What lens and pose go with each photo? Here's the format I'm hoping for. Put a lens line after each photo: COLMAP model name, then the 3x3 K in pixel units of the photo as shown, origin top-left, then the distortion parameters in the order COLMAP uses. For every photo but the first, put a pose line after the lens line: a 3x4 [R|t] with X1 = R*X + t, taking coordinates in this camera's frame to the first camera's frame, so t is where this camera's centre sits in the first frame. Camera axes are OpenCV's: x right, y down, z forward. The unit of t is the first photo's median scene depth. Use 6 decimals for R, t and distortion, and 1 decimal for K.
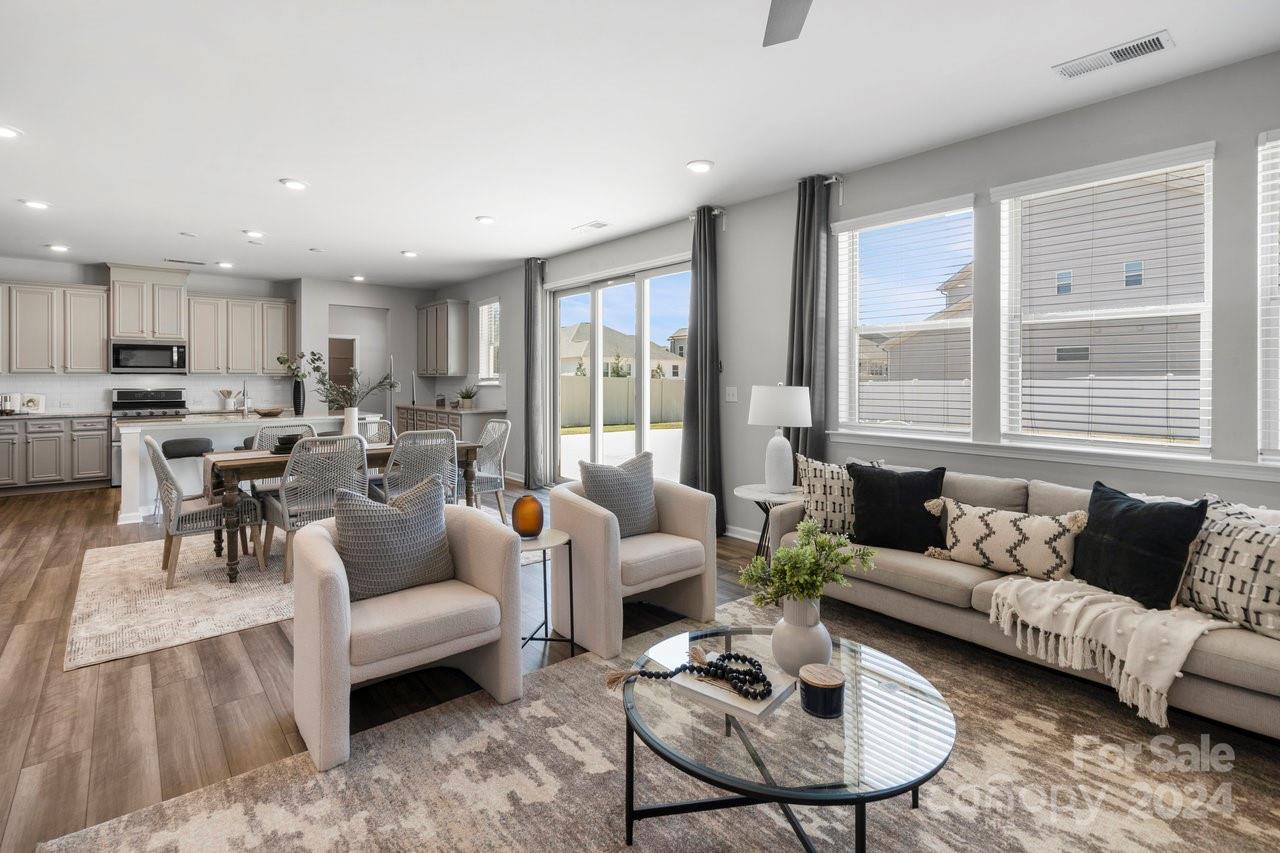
lens RADIAL K [[601.5, 0, 624.2], [0, 601.5, 380.6], [0, 0, 1]] dist [-0.000370, -0.000179]
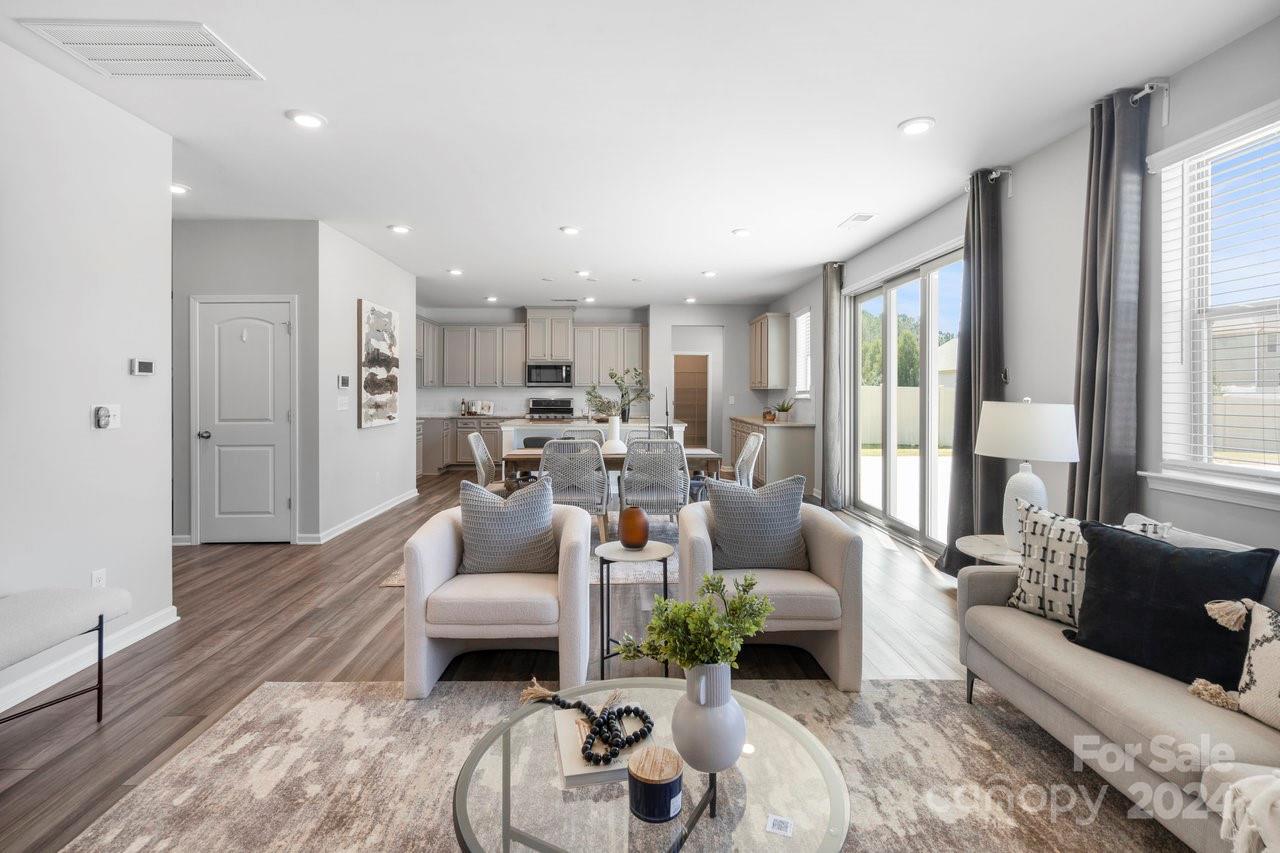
lens RADIAL K [[598.2, 0, 632.1], [0, 598.2, 390.9], [0, 0, 1]] dist [0.000255, 0.000693]
pose [[0.786890, 0.002466, -0.617088, 0.187424], [-0.005278, 0.999982, -0.002735, -0.000320], [0.617071, 0.005409, 0.786889, 0.084460]]
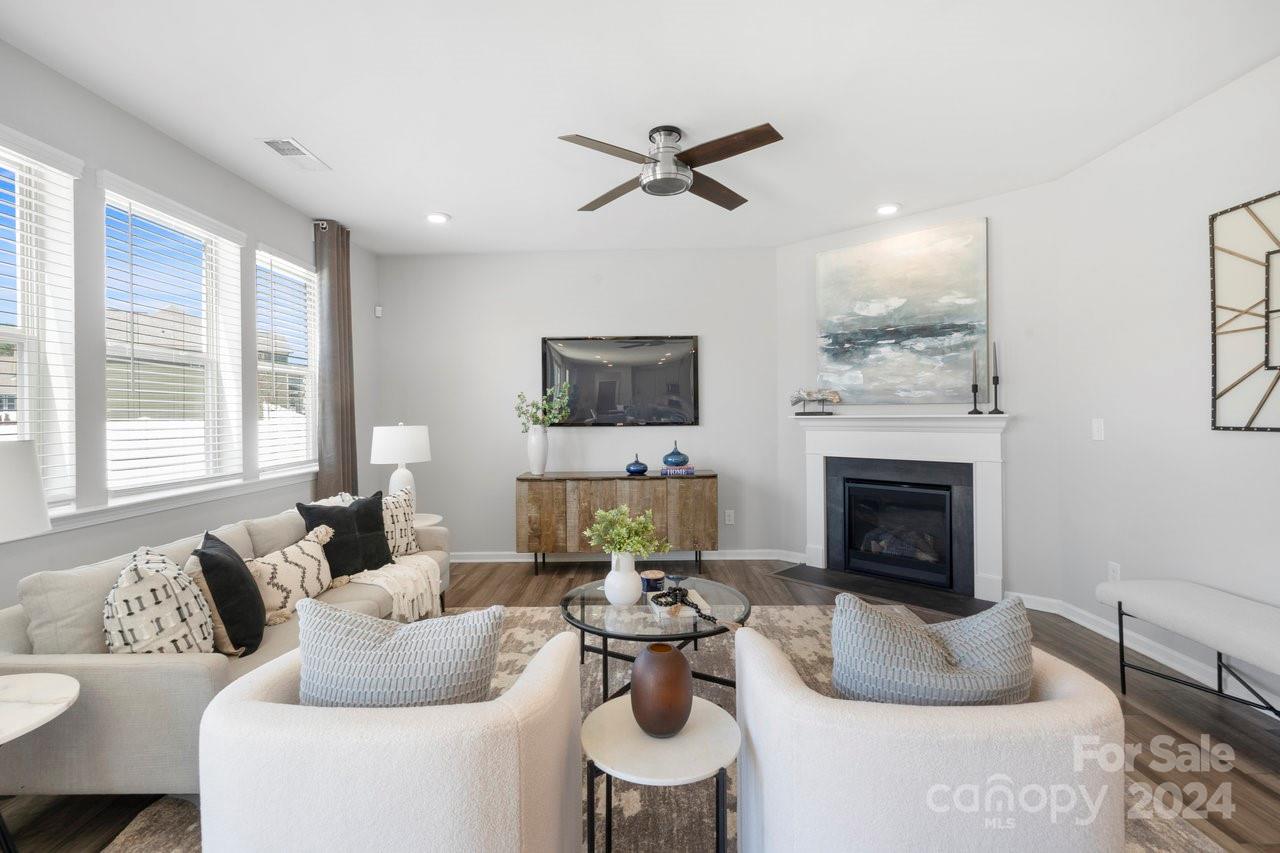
lens RADIAL K [[593.7, 0, 639.1], [0, 593.7, 412.5], [0, 0, 1]] dist [-0.003092, 0.005115]
pose [[-0.765363, 0.011484, 0.643496, -0.193964], [0.017229, 0.999848, 0.002649, -0.002364], [-0.643368, 0.013115, -0.765445, 0.571538]]
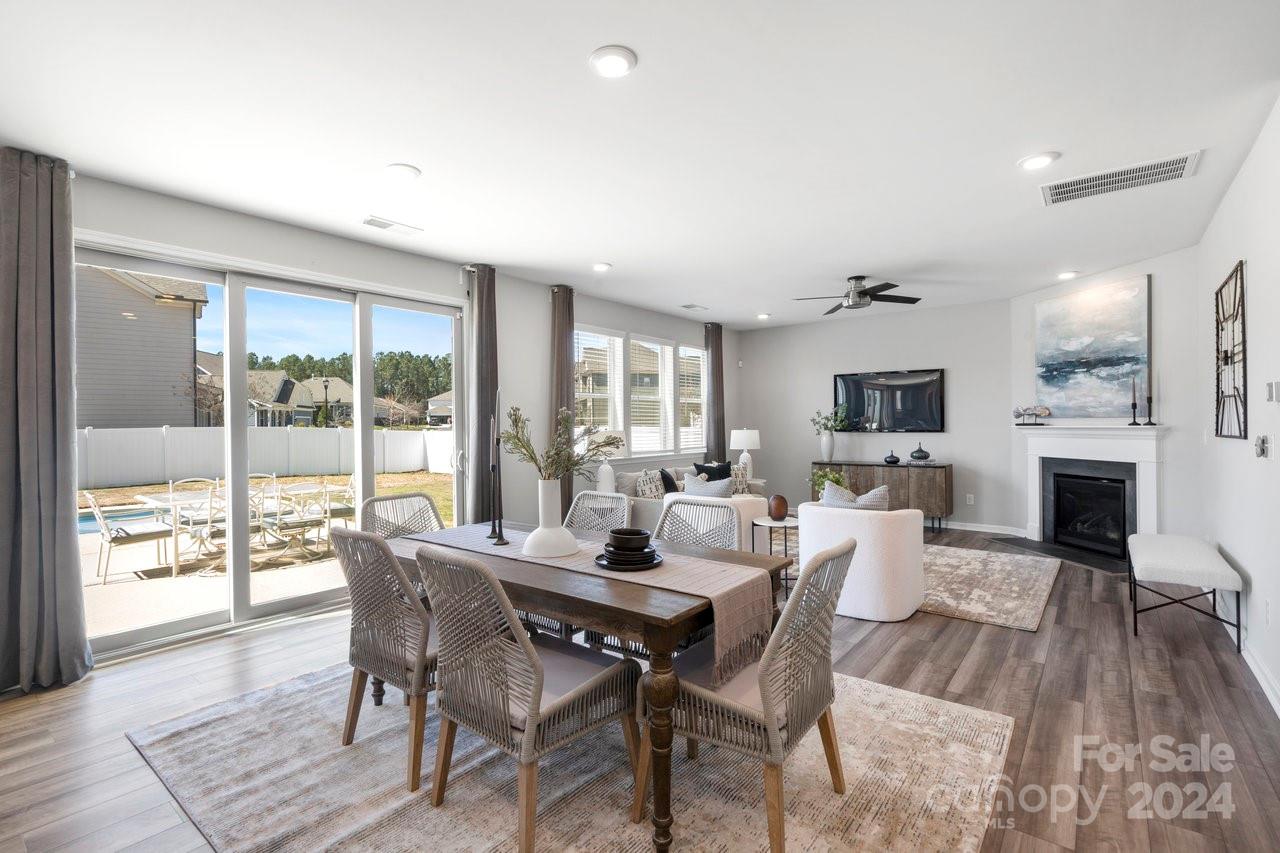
lens RADIAL K [[594.6, 0, 631.9], [0, 594.6, 424.5], [0, 0, 1]] dist [-0.000320, 0.000593]
pose [[-0.205817, 0.004089, 0.978582, -0.690815], [0.012954, 0.999915, -0.001454, -0.002042], [-0.978505, 0.012377, -0.205852, 0.710316]]
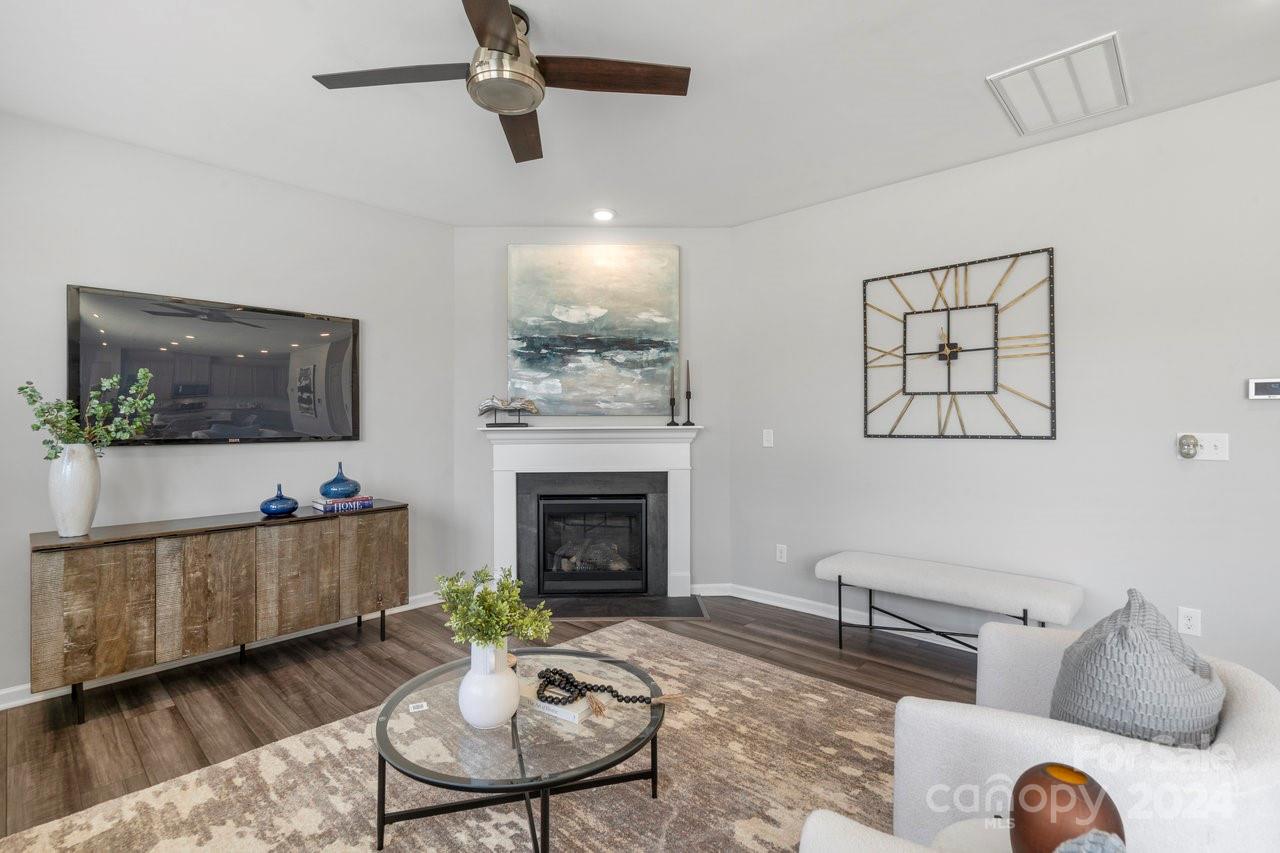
lens RADIAL K [[594.6, 0, 631.9], [0, 594.6, 424.5], [0, 0, 1]] dist [-0.000320, 0.000593]
pose [[-0.992054, 0.007603, -0.125586, 0.049061], [0.006175, 0.999912, 0.011760, -0.002422], [0.125664, 0.010891, -0.992013, 0.532048]]
